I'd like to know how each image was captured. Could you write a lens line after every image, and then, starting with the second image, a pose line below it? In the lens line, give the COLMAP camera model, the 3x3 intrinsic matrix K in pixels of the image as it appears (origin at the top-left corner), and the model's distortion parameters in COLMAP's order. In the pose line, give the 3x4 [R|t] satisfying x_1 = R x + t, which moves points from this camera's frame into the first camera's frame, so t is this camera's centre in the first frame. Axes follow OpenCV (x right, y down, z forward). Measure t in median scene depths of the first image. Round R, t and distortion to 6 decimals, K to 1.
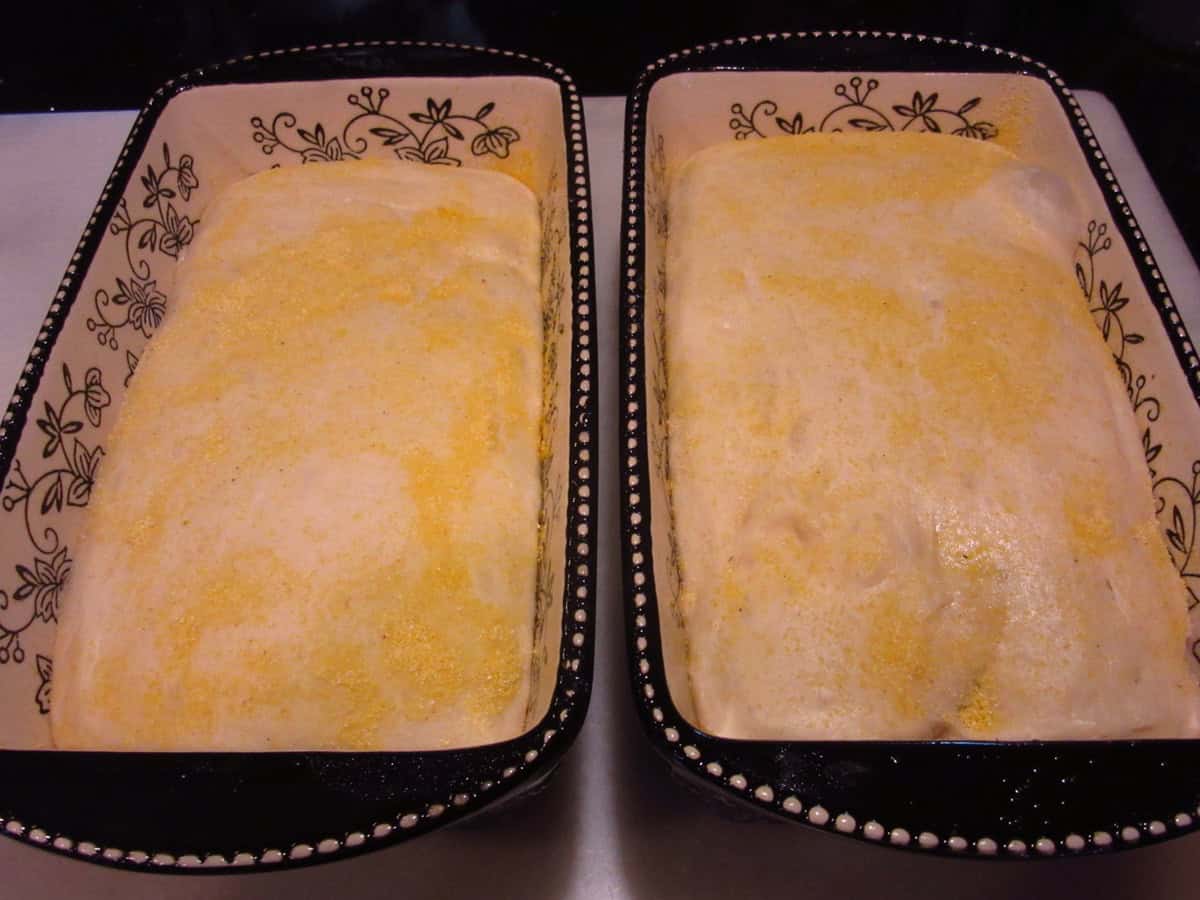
lens RADIAL K [[1178.4, 0, 600.0], [0, 1178.4, 450.0], [0, 0, 1]] dist [-0.007903, -0.178519]
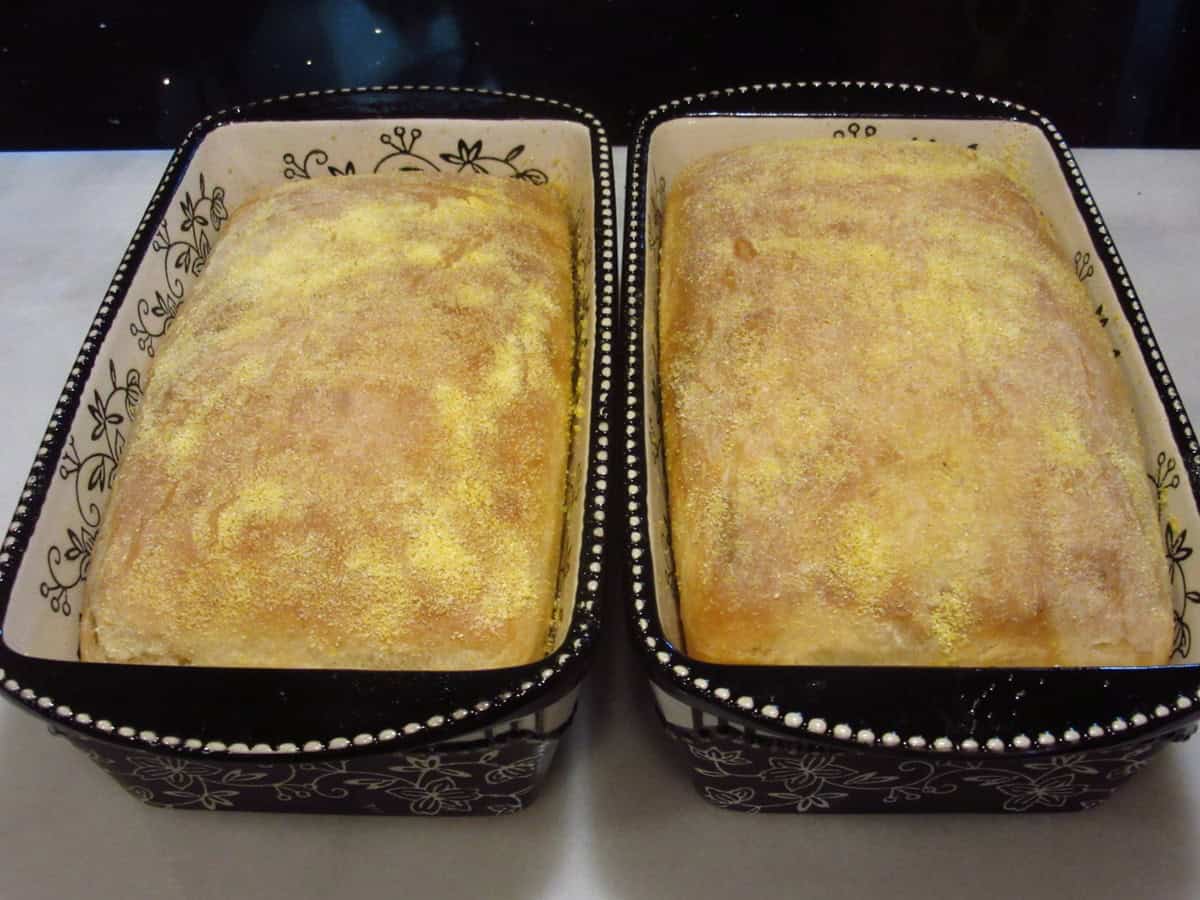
lens RADIAL K [[1543.1, 0, 600.0], [0, 1543.1, 450.0], [0, 0, 1]] dist [-0.181185, 0.004507]
pose [[0.999331, 0.033447, -0.014815, 0.004136], [-0.035165, 0.989941, -0.137040, 0.163411], [0.010083, 0.137469, 0.990455, -0.309064]]
